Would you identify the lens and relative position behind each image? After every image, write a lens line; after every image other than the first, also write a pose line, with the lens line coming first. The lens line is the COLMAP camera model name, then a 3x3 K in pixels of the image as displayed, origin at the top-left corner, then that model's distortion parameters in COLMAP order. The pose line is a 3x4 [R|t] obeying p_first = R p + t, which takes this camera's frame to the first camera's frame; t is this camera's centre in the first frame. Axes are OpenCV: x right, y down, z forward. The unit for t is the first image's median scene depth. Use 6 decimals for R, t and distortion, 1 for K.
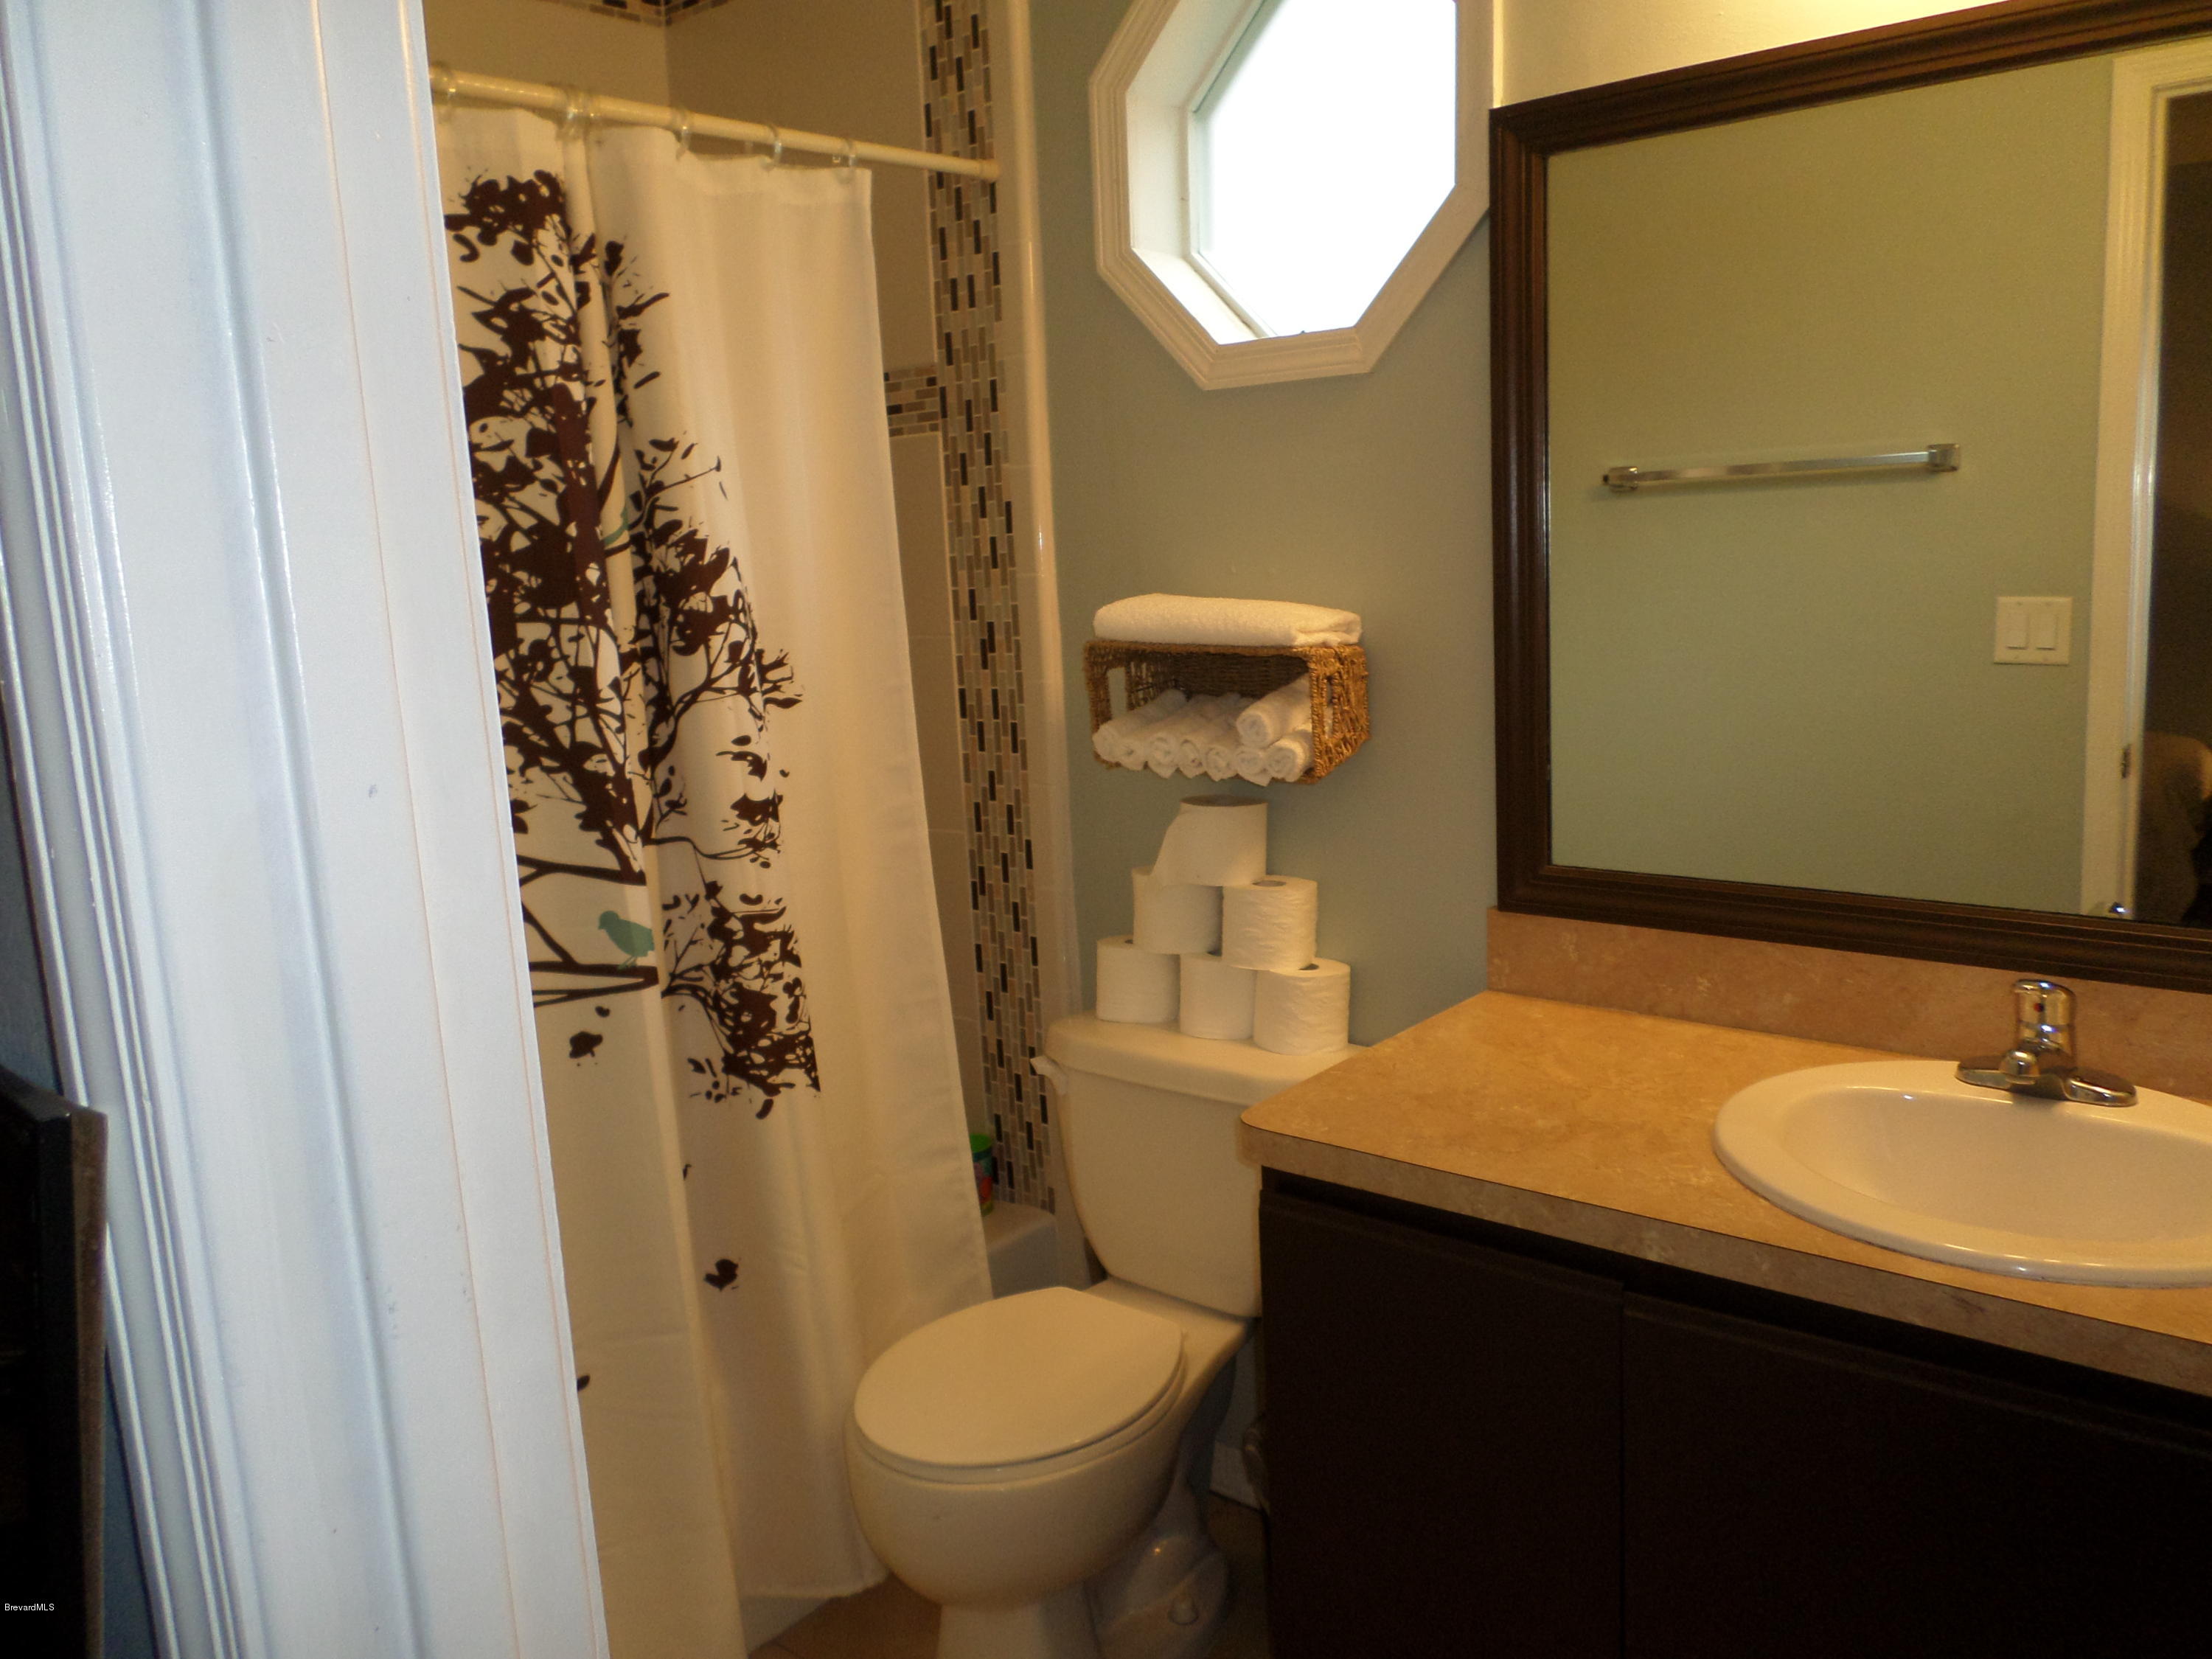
lens RADIAL K [[1688.4, 0, 1094.0], [0, 1688.4, 800.0], [0, 0, 1]] dist [0.007814, -0.057683]
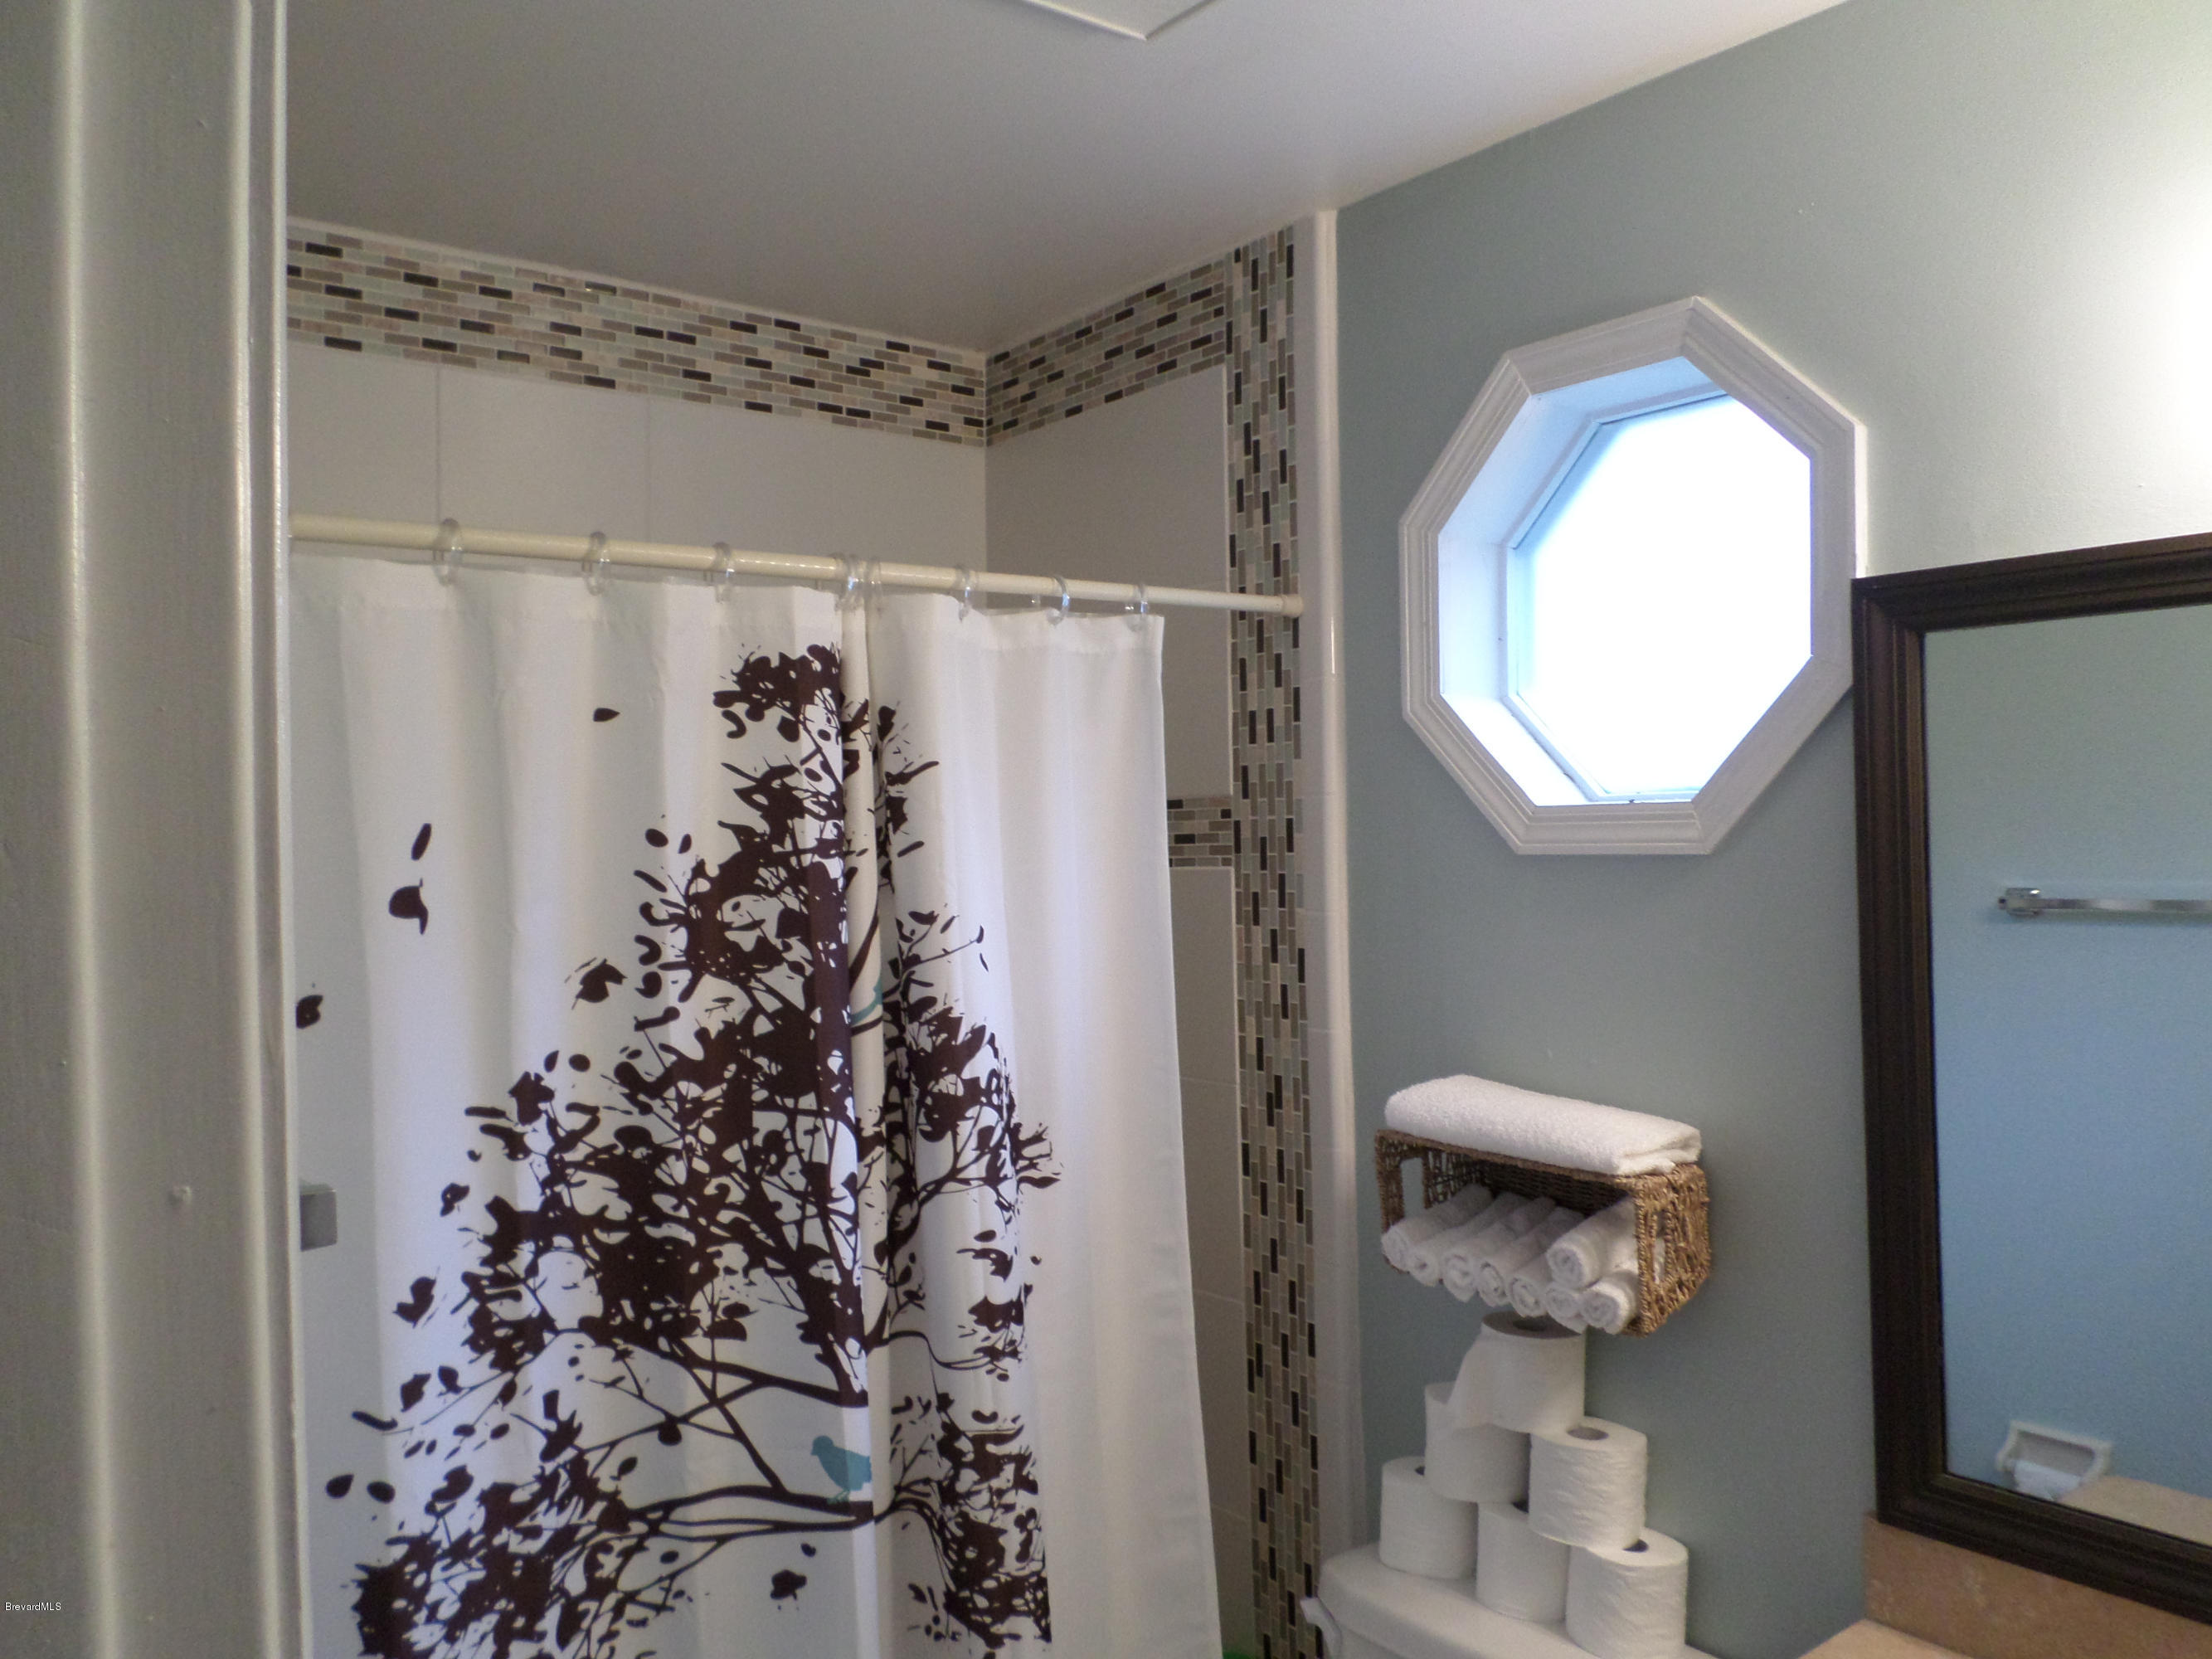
lens RADIAL K [[1690.2, 0, 1094.6], [0, 1690.2, 813.5], [0, 0, 1]] dist [-0.012940, 0.005153]
pose [[0.979973, 0.024645, -0.197597, 0.022740], [-0.056867, 0.985624, -0.159098, -0.115856], [0.190836, 0.167148, 0.967286, 0.090652]]
